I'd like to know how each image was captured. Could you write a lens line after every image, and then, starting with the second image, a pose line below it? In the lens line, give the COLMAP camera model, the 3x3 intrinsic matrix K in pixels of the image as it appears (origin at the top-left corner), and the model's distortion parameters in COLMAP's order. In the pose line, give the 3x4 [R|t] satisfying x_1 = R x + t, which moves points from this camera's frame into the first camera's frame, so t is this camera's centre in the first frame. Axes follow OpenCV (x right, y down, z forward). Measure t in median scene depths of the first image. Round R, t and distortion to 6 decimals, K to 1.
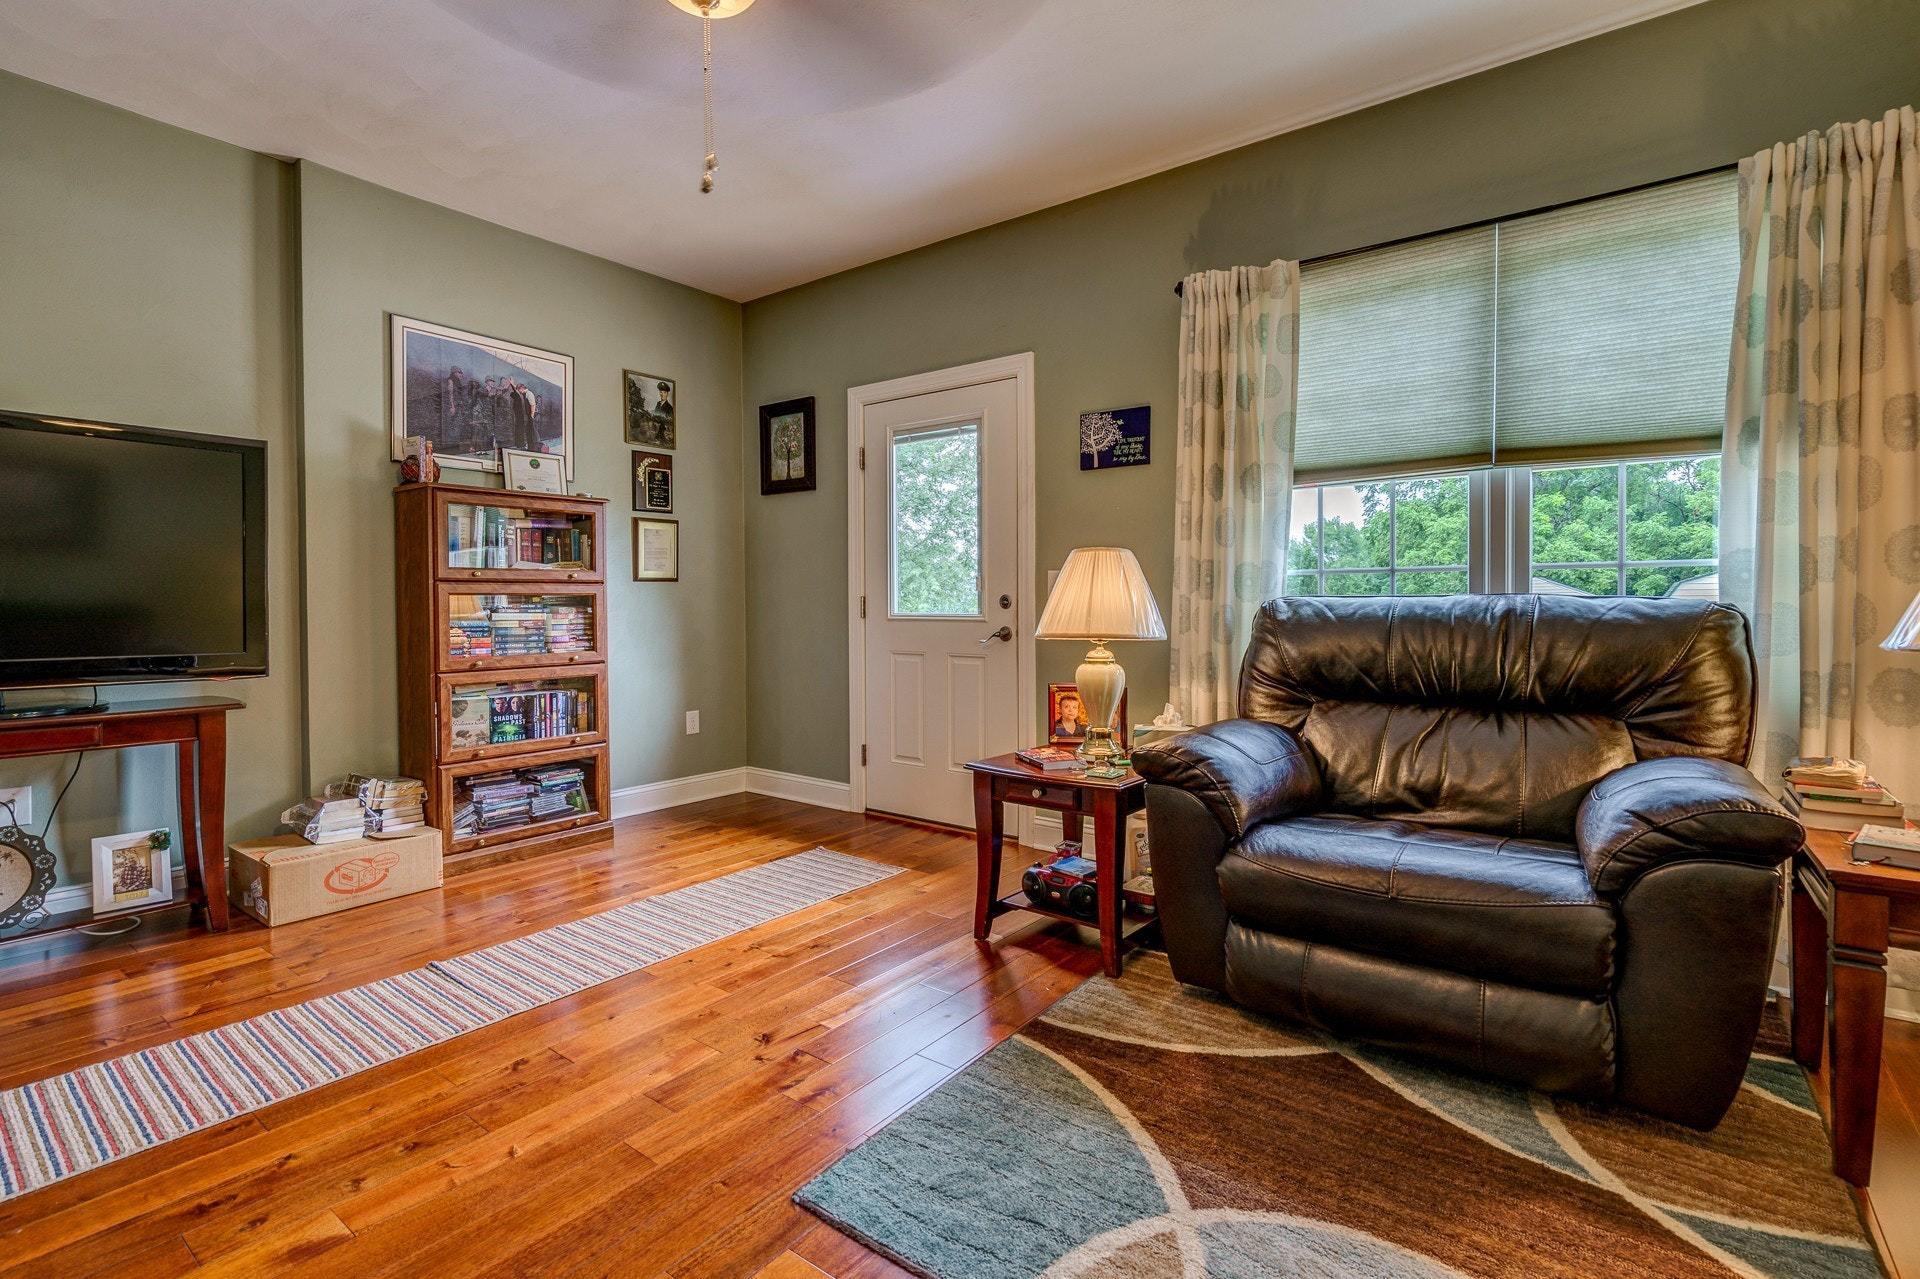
lens RADIAL K [[898.1, 0, 942.3], [0, 898.1, 614.5], [0, 0, 1]] dist [-0.002420, 0.001036]
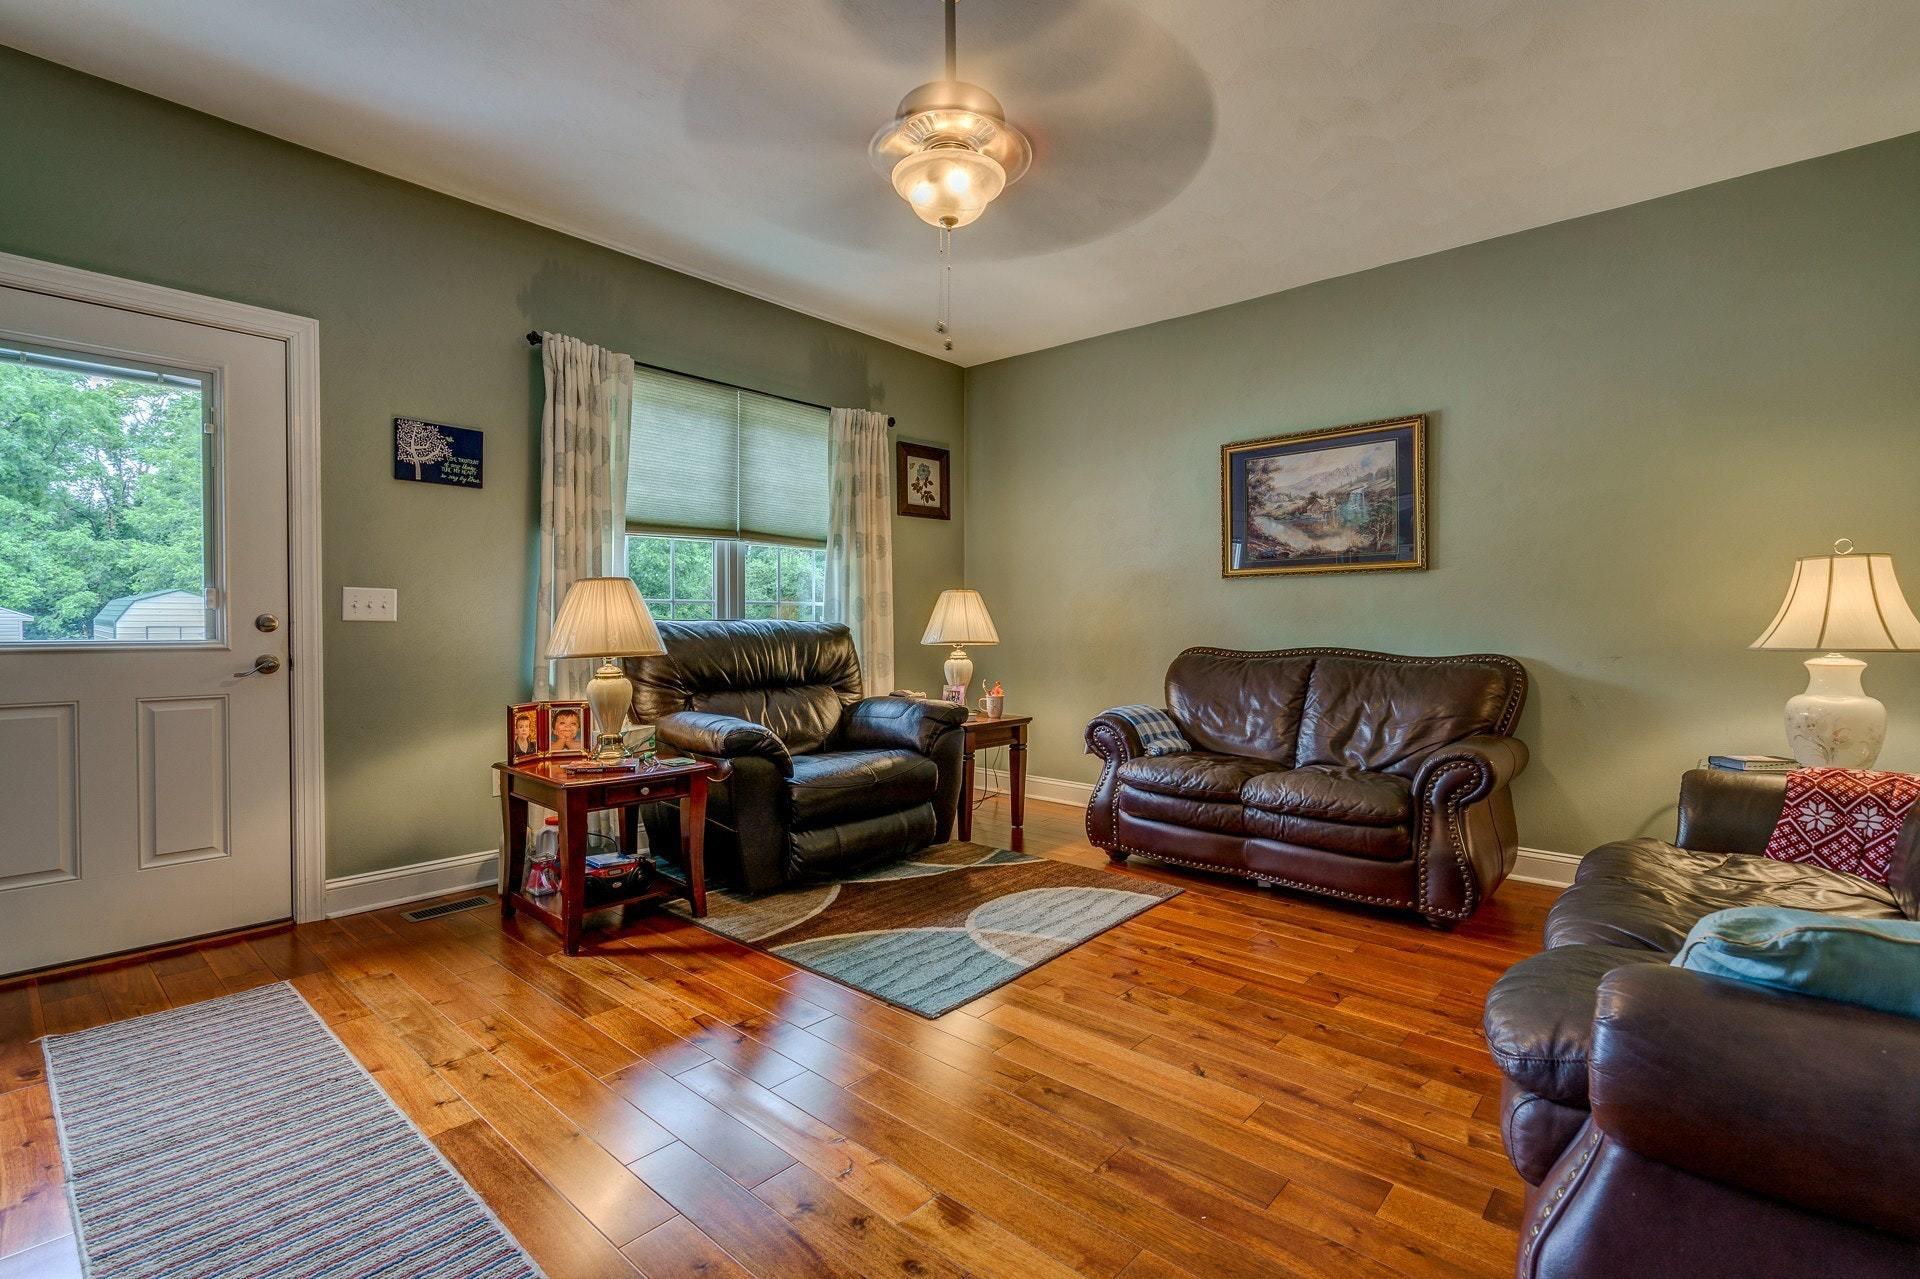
lens RADIAL K [[898.1, 0, 979.1], [0, 898.1, 639.1], [0, 0, 1]] dist [-0.002420, 0.001036]
pose [[0.040215, -0.017885, 0.999031, -0.964590], [0.011053, 0.999787, 0.017454, -0.010075], [-0.999130, 0.010341, 0.040404, 0.495859]]
